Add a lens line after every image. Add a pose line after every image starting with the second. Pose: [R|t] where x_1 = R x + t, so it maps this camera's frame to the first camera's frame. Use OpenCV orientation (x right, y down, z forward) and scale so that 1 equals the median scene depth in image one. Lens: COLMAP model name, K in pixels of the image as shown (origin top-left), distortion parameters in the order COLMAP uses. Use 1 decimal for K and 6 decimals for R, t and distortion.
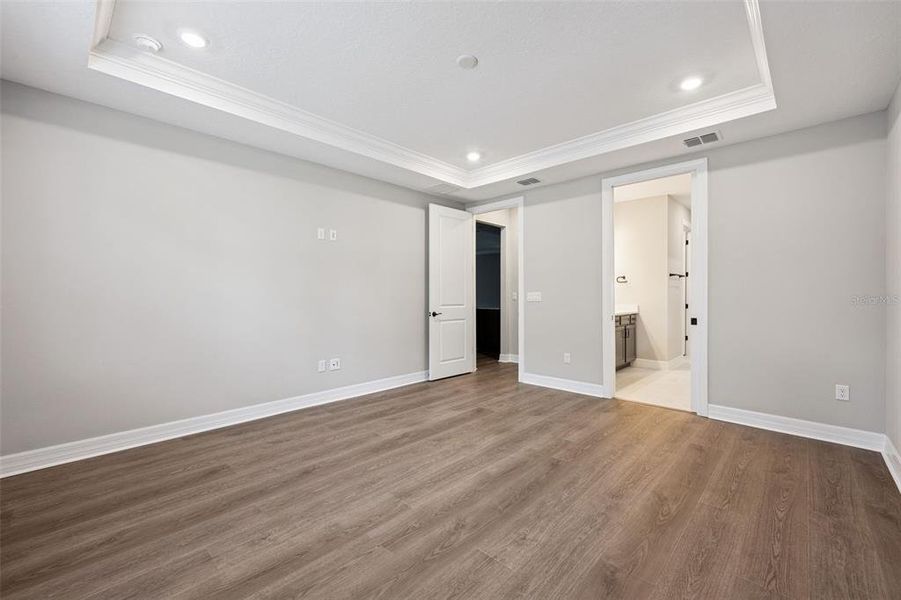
lens RADIAL K [[375.1, 0, 447.7], [0, 375.1, 300.3], [0, 0, 1]] dist [0.002965, -0.000241]
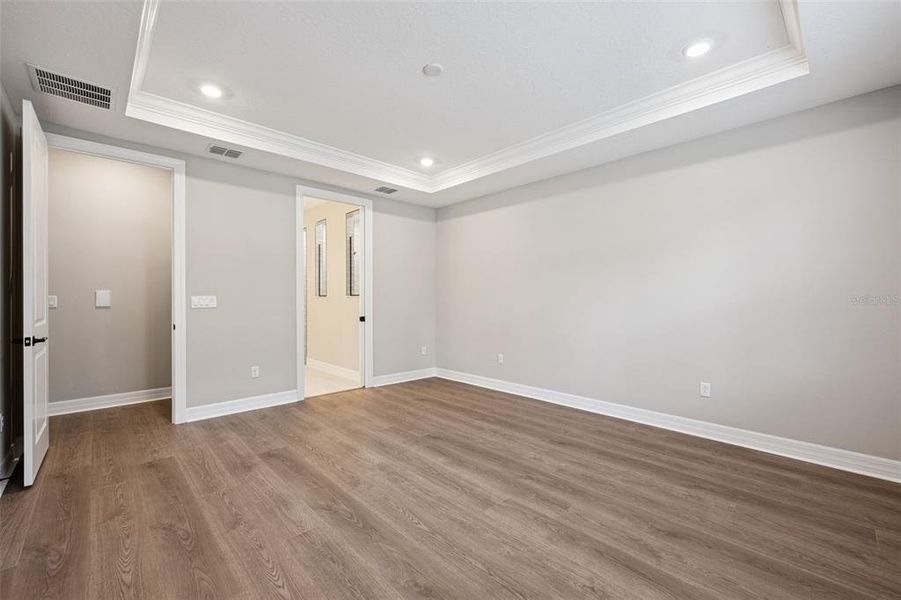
lens RADIAL K [[375.1, 0, 452.7], [0, 375.1, 299.6], [0, 0, 1]] dist [0.002965, -0.000241]
pose [[0.037748, -0.001628, 0.999286, -0.856994], [0.015990, 0.999872, 0.001025, -0.011342], [-0.999159, 0.015940, 0.037769, 0.812927]]
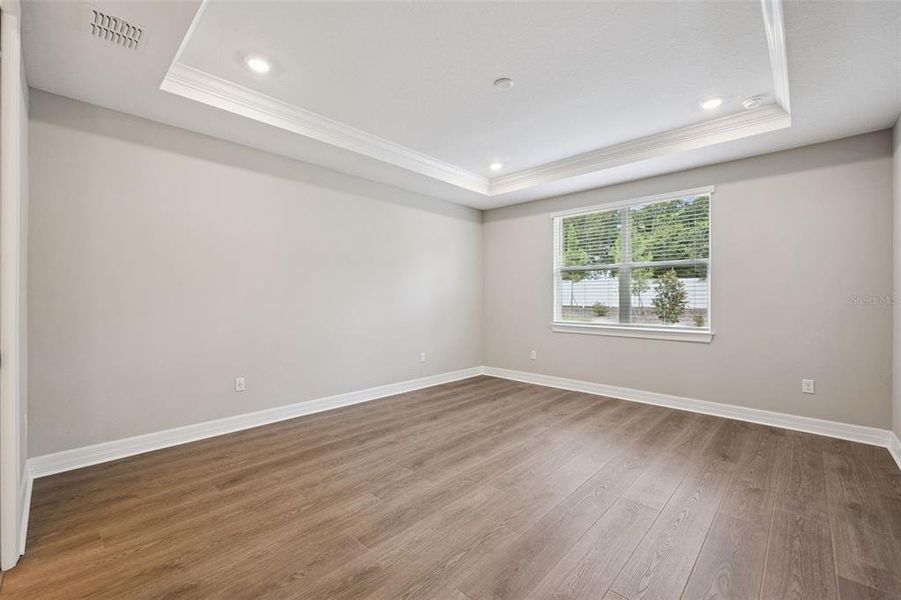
lens RADIAL K [[375.1, 0, 452.7], [0, 375.1, 295.0], [0, 0, 1]] dist [0.002965, -0.000241]
pose [[-0.999866, -0.003310, -0.016042, 0.191225], [-0.003428, 0.999967, 0.007351, -0.030258], [0.016017, 0.007405, -0.999844, 1.857039]]
